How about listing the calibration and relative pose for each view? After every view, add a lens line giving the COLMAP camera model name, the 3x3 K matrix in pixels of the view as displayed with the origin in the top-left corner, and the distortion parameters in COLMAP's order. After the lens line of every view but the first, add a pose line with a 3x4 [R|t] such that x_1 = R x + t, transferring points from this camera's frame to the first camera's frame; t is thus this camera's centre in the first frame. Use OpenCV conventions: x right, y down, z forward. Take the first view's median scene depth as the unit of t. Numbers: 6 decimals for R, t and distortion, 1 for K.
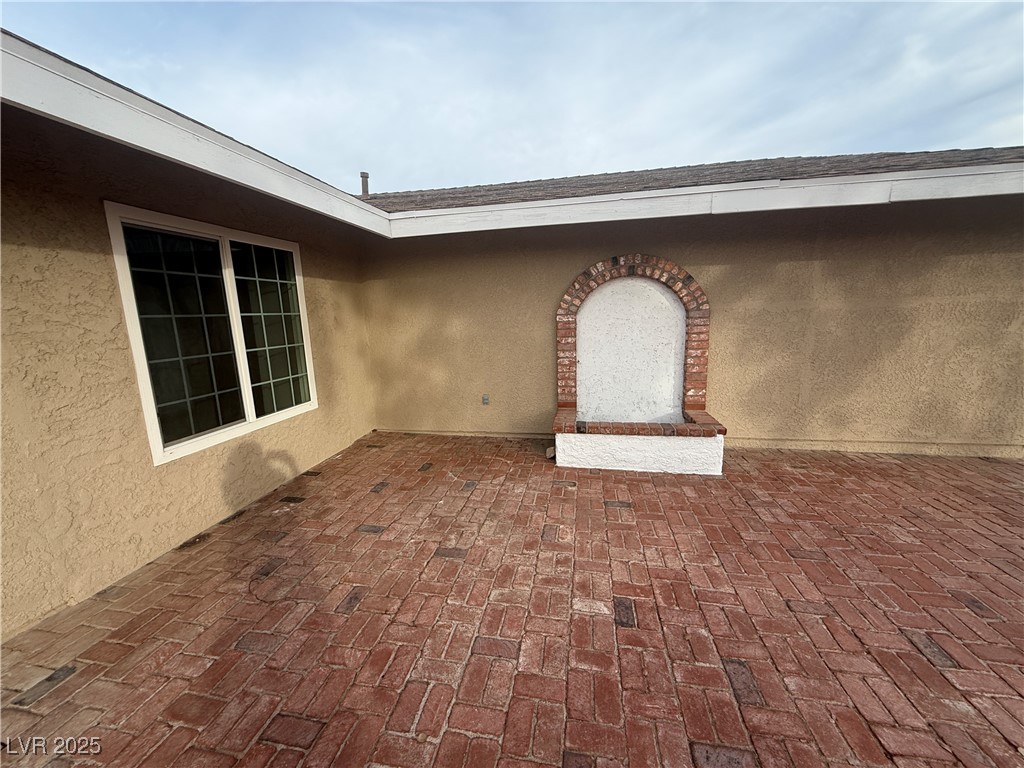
lens RADIAL K [[408.6, 0, 510.8], [0, 408.6, 380.1], [0, 0, 1]] dist [0.000570, 0.000486]
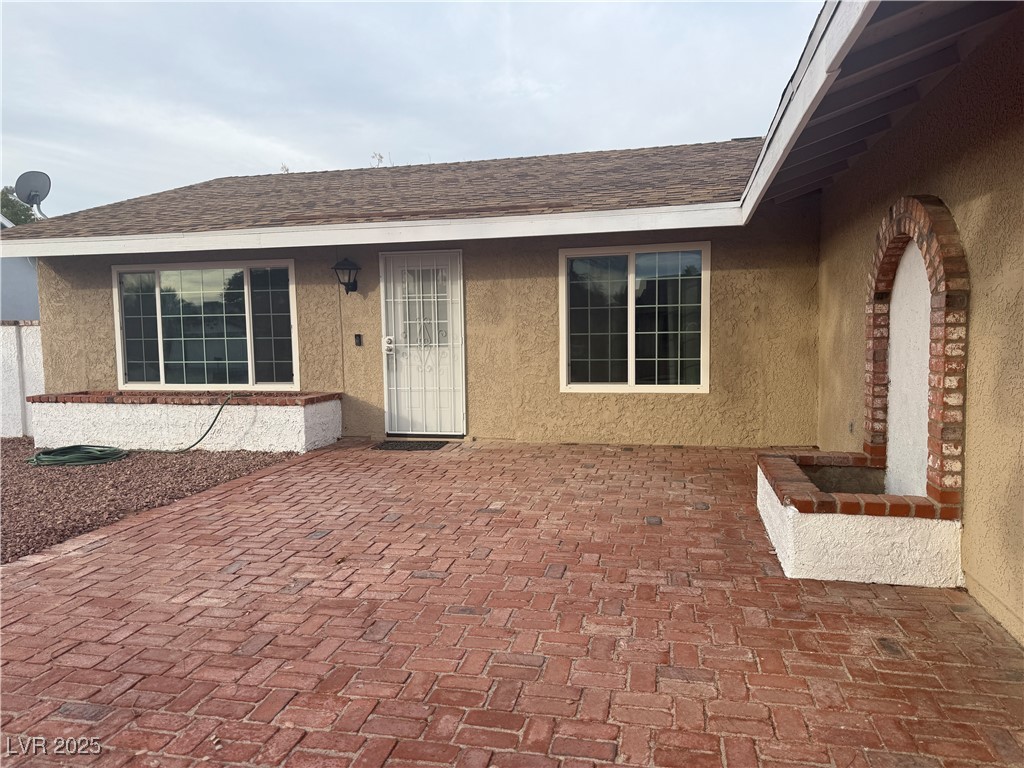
lens RADIAL K [[722.8, 0, 512.0], [0, 722.8, 384.0], [0, 0, 1]] dist [0.046366, -0.001495]
pose [[-0.043470, 0.106167, -0.993398, 1.752222], [-0.147192, 0.982806, 0.111477, -0.111928], [0.988152, 0.151066, -0.027096, 0.677161]]
